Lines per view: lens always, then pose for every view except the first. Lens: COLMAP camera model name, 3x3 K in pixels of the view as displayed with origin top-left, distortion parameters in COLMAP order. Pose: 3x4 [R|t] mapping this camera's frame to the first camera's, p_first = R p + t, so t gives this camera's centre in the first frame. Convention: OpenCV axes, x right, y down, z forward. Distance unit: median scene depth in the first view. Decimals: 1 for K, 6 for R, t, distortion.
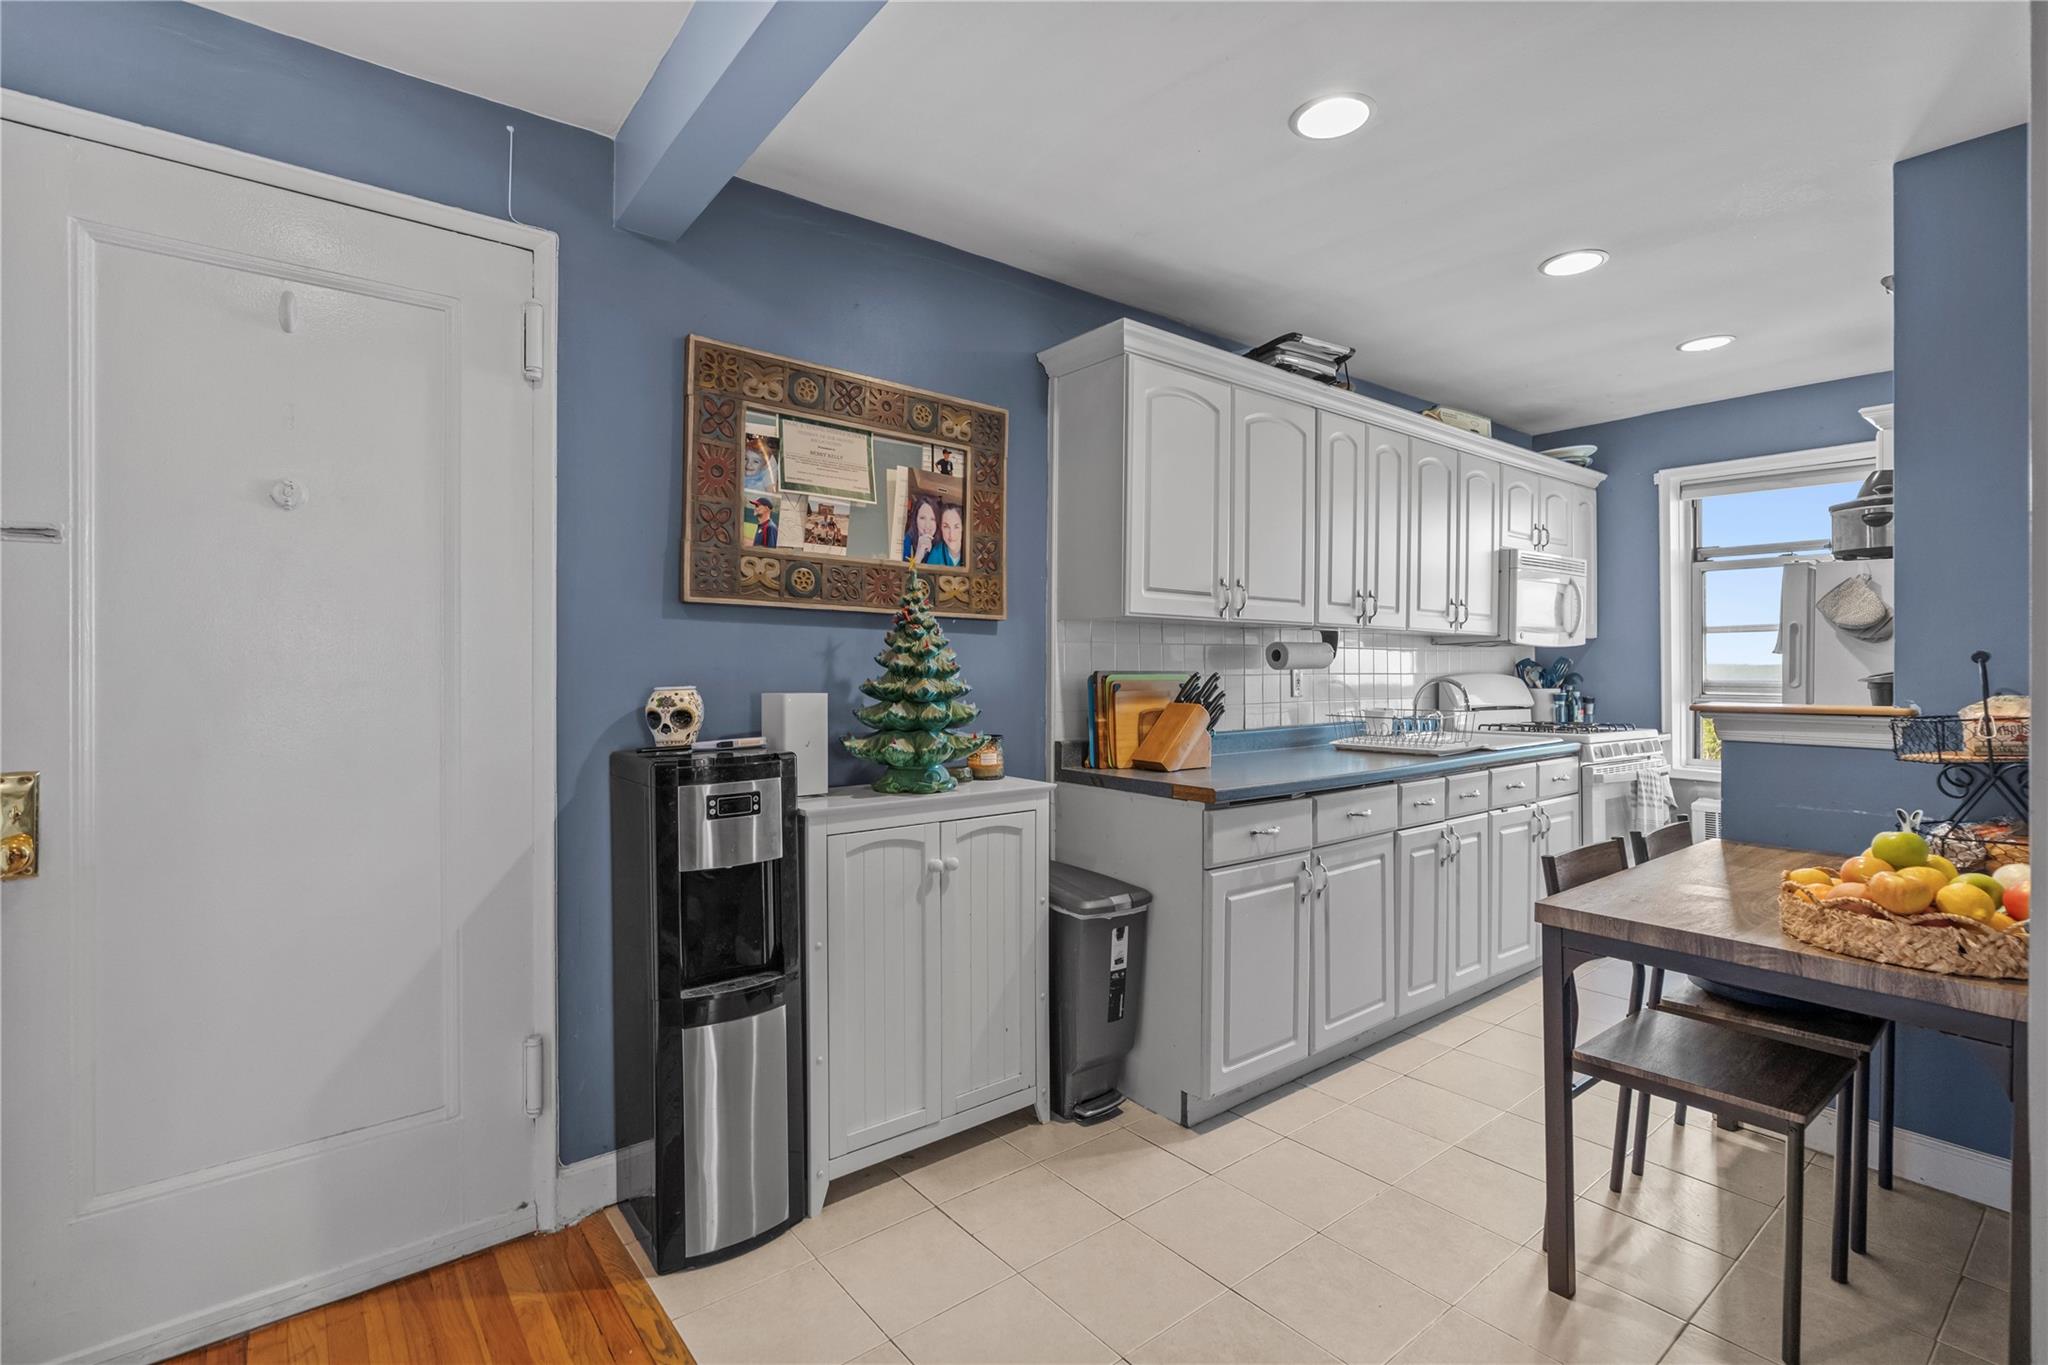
lens RADIAL K [[938.2, 0, 1012.3], [0, 938.2, 659.4], [0, 0, 1]] dist [-0.015012, 0.005940]
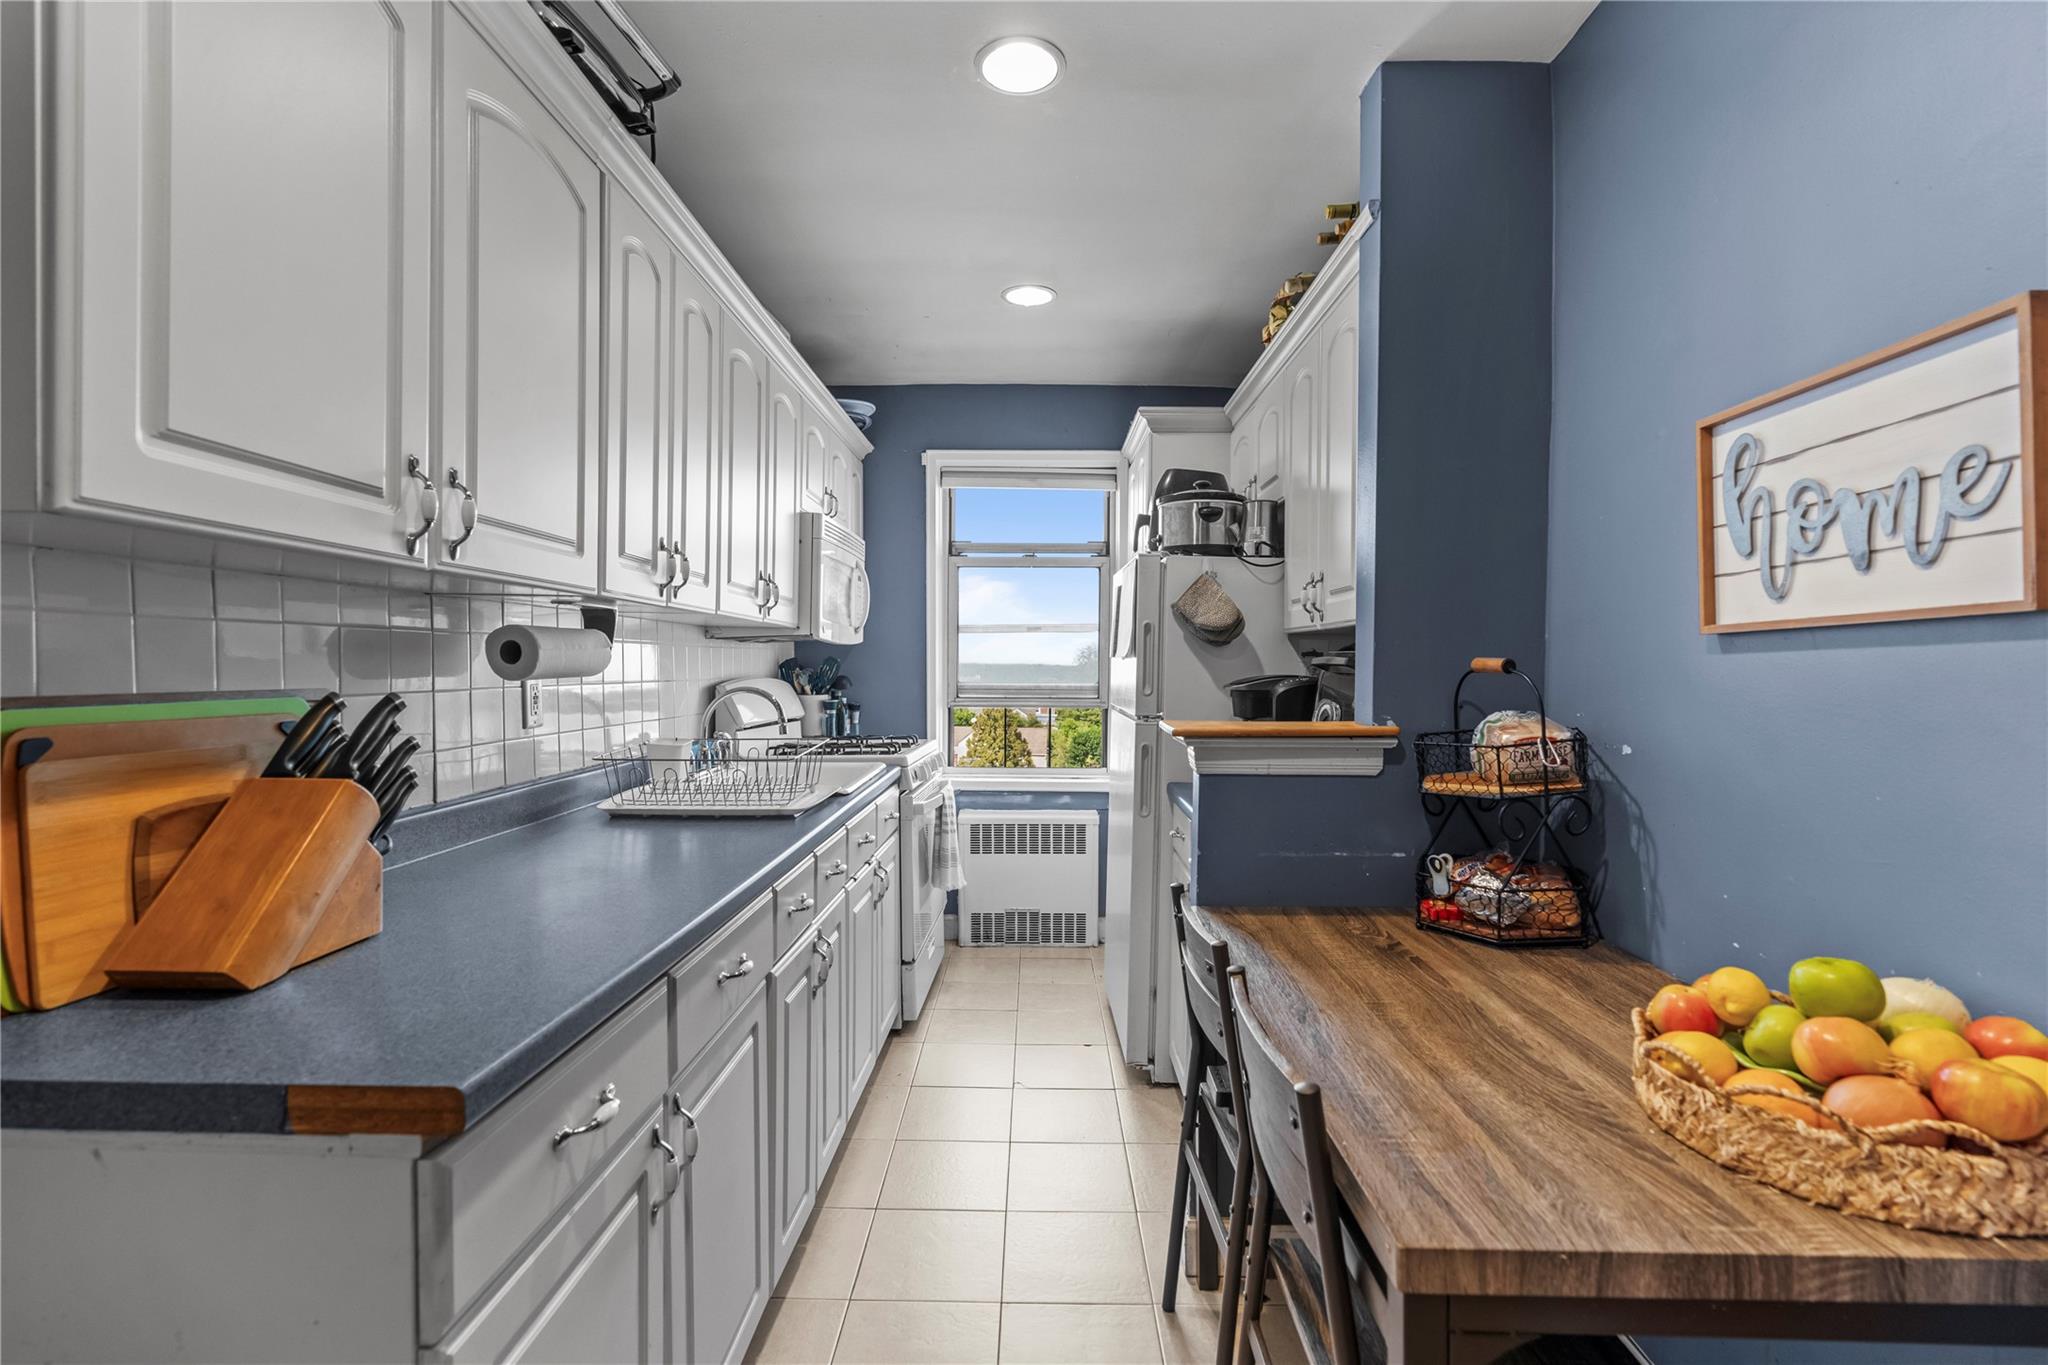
lens RADIAL K [[938.2, 0, 1019.4], [0, 938.2, 684.8], [0, 0, 1]] dist [-0.015012, 0.005940]
pose [[0.637053, -0.016098, 0.770652, 0.084036], [-0.007885, 0.999593, 0.027399, -0.002904], [-0.770780, -0.023531, 0.636667, 0.563587]]
